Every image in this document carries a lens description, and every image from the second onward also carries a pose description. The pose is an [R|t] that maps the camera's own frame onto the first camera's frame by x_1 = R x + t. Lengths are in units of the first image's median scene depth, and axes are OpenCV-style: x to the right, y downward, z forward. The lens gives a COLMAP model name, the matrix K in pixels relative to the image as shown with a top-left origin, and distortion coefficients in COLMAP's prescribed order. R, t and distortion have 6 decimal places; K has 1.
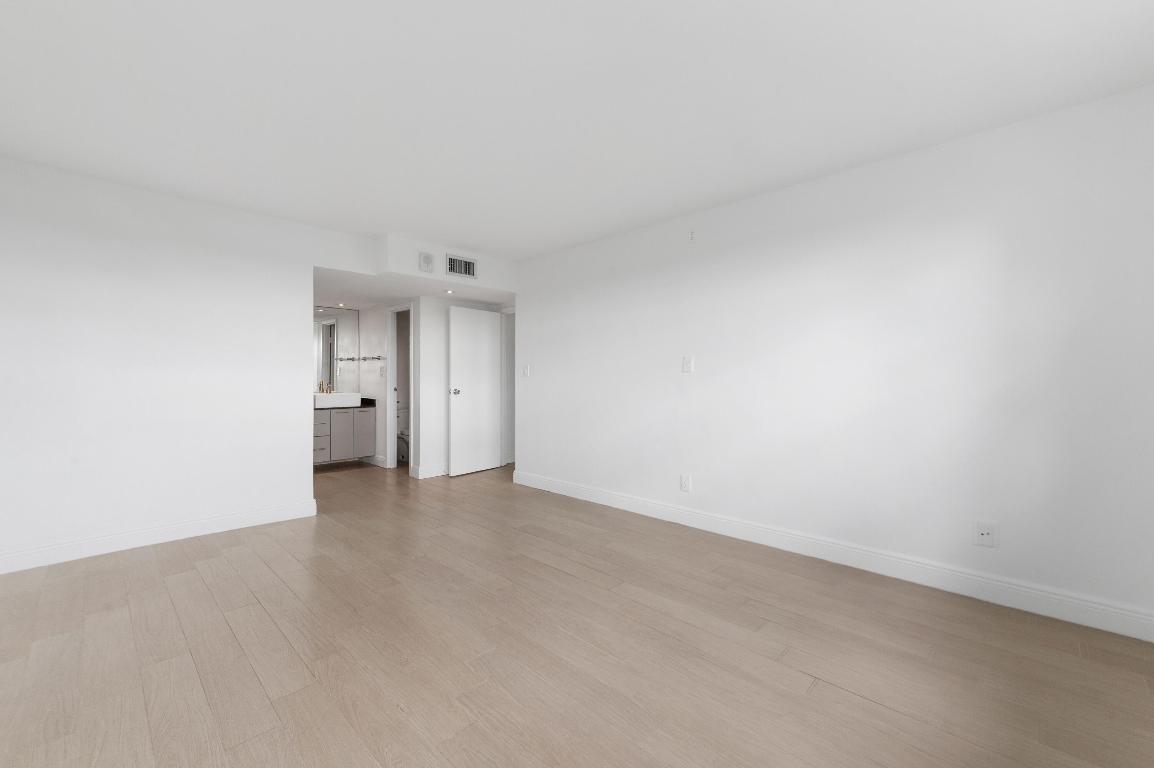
lens RADIAL K [[469.9, 0, 578.5], [0, 469.9, 376.7], [0, 0, 1]] dist [0.025557, -0.000707]
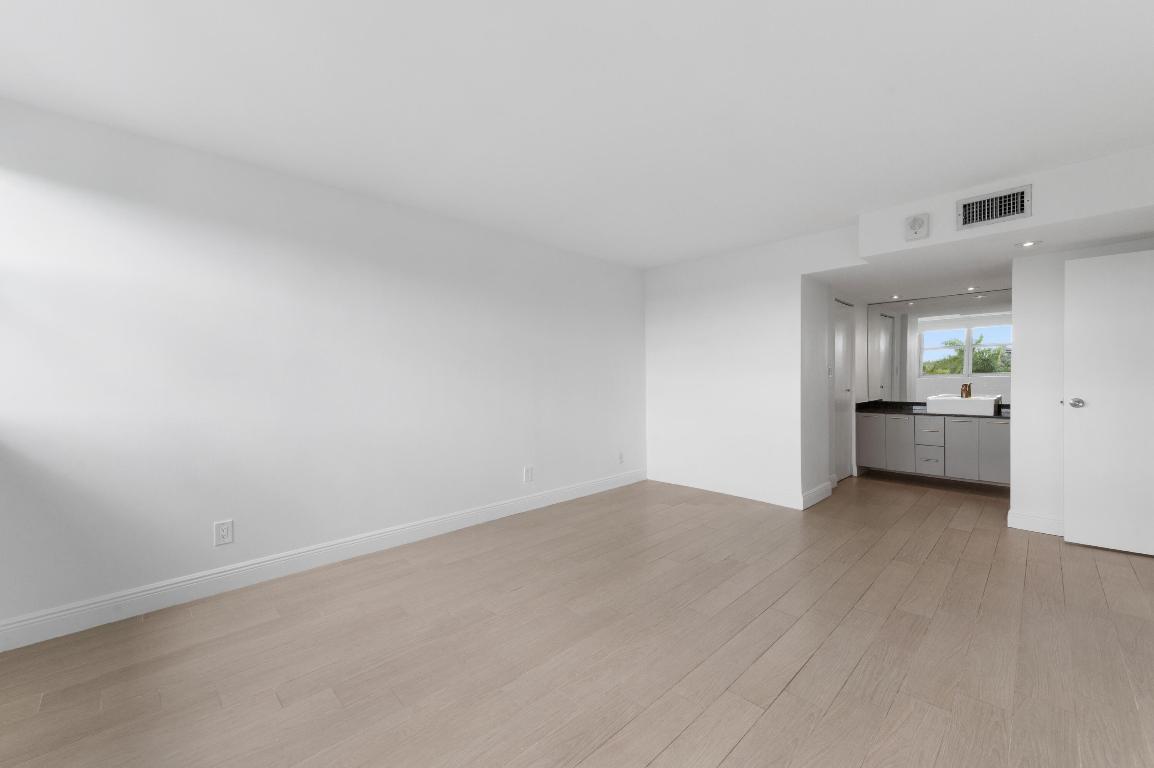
lens RADIAL K [[469.9, 0, 578.7], [0, 469.9, 382.6], [0, 0, 1]] dist [0.025557, -0.000707]
pose [[-0.041924, 0.007291, -0.999094, 0.443220], [0.011091, 0.999915, 0.006832, -0.004954], [0.999059, -0.010794, -0.042001, 0.467969]]
